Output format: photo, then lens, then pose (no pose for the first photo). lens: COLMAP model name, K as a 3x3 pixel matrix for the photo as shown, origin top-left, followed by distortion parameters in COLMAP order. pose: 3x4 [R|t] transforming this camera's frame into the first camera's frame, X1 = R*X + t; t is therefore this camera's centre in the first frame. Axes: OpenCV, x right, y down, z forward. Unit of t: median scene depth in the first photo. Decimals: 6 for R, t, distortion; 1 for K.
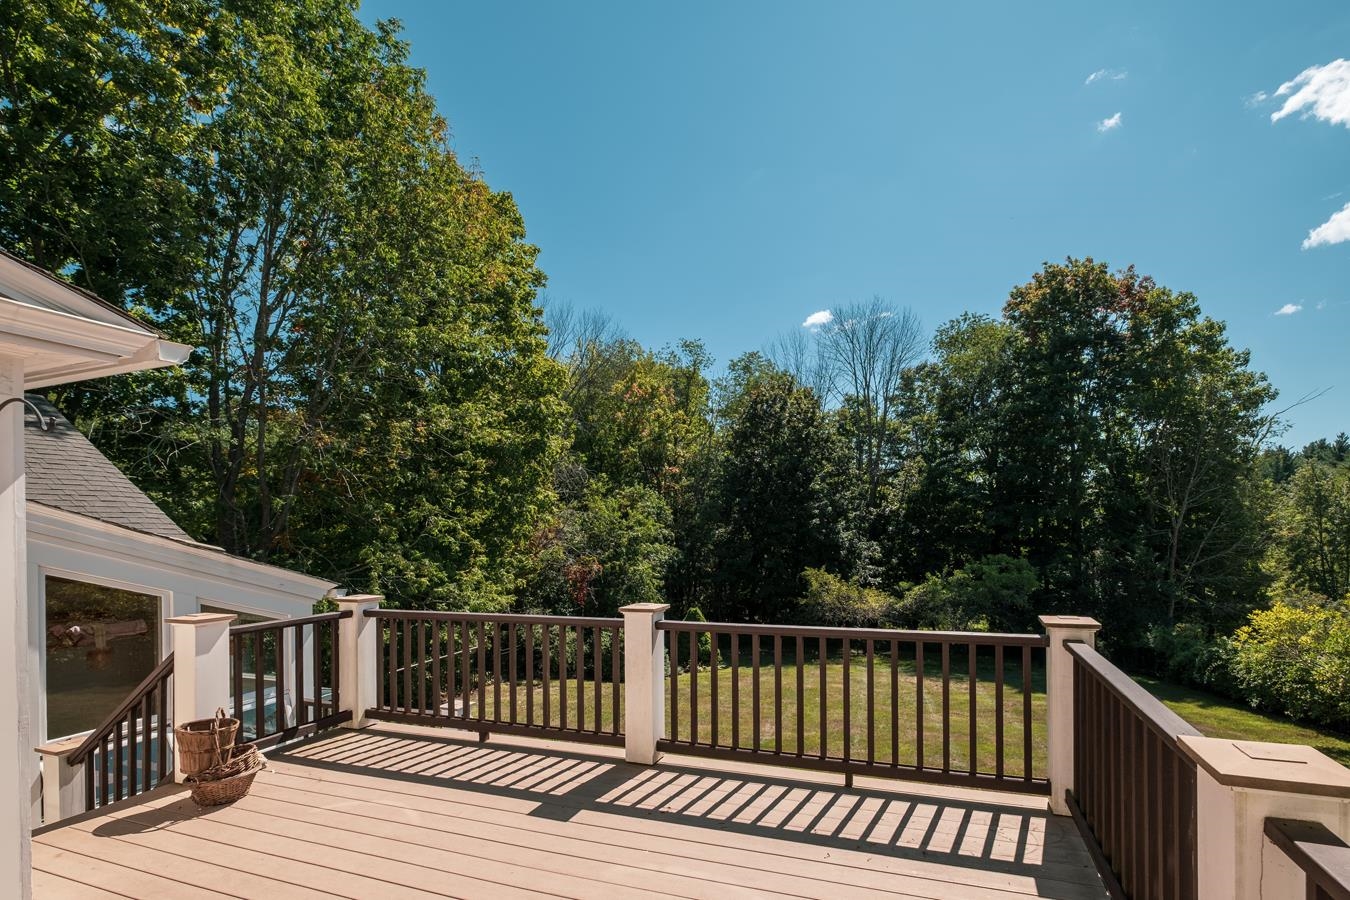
lens RADIAL K [[594.9, 0, 647.6], [0, 594.9, 514.4], [0, 0, 1]] dist [-0.000123, 0.000017]
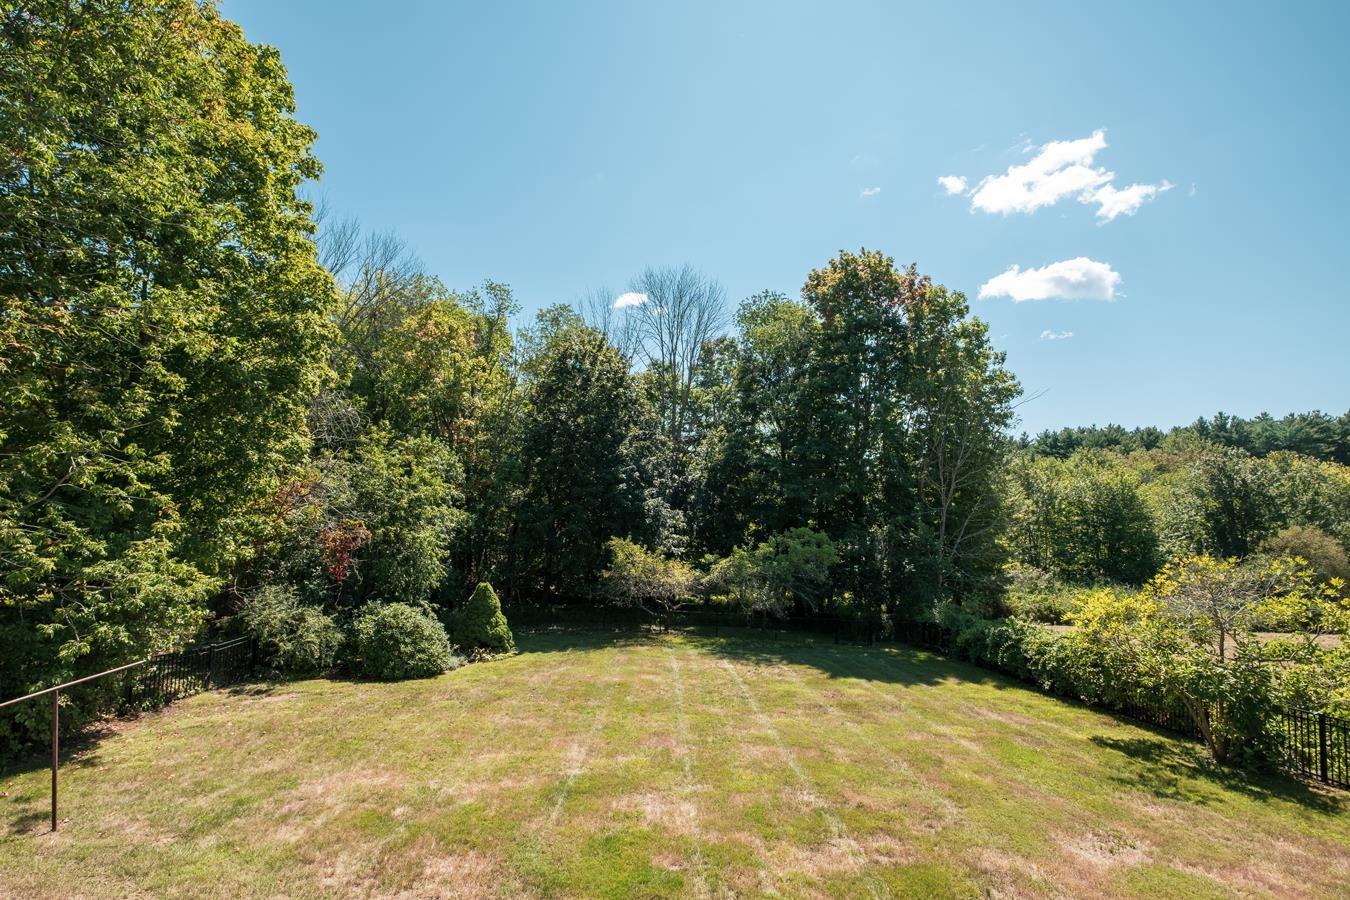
lens RADIAL K [[589.6, 0, 606.5], [0, 589.6, 448.5], [0, 0, 1]] dist [-0.000168, 0.000254]
pose [[0.960528, 0.057289, 0.272221, 0.004381], [-0.044910, 0.997663, -0.051494, 0.000615], [-0.274534, 0.037236, 0.960856, 0.113798]]
